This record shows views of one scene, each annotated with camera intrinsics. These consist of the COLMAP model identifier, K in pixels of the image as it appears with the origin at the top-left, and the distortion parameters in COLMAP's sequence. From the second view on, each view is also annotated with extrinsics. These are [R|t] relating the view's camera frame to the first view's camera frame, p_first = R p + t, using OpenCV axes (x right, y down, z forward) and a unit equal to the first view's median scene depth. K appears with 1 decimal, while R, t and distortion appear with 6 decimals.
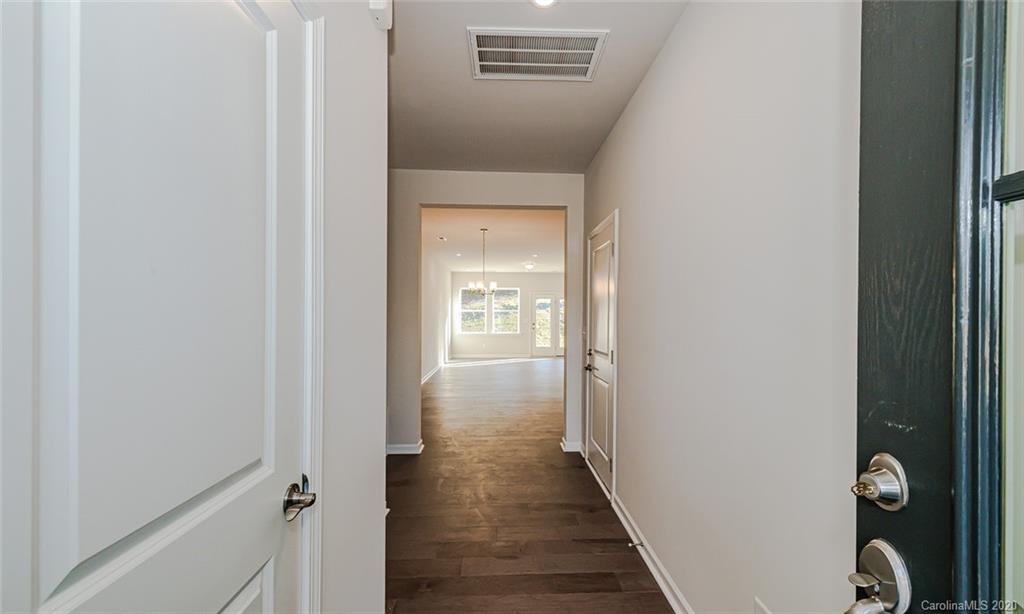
lens RADIAL K [[411.6, 0, 511.6], [0, 411.6, 312.0], [0, 0, 1]] dist [0.001640, 0.000141]
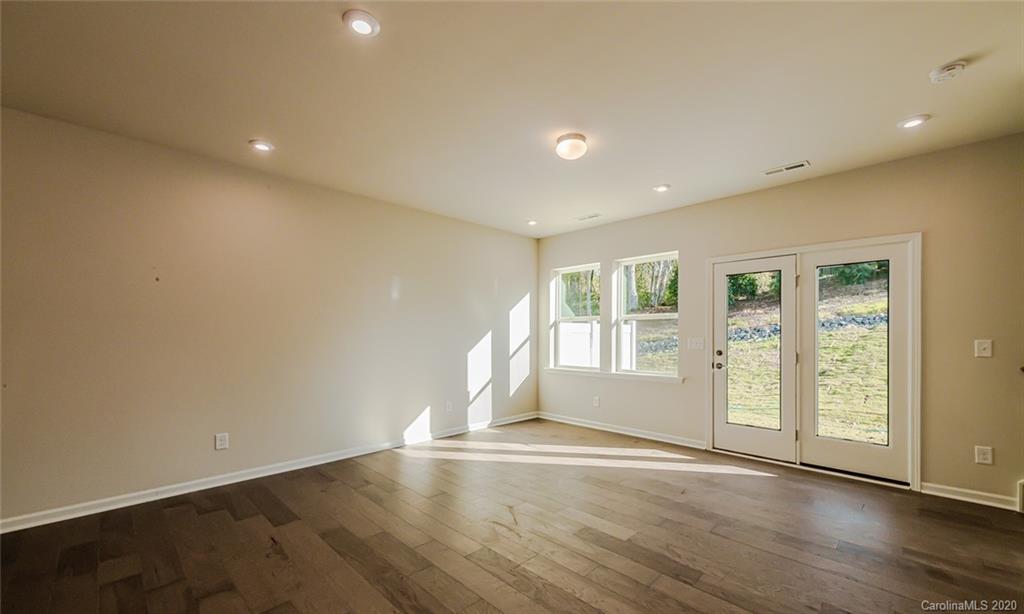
lens RADIAL K [[407.6, 0, 517.2], [0, 407.6, 333.8], [0, 0, 1]] dist [0.002873, 0.000138]
pose [[0.686424, -0.006063, -0.727176, 0.182813], [0.010775, 0.999940, 0.001834, 0.011504], [0.727122, -0.009095, 0.686448, 0.656474]]
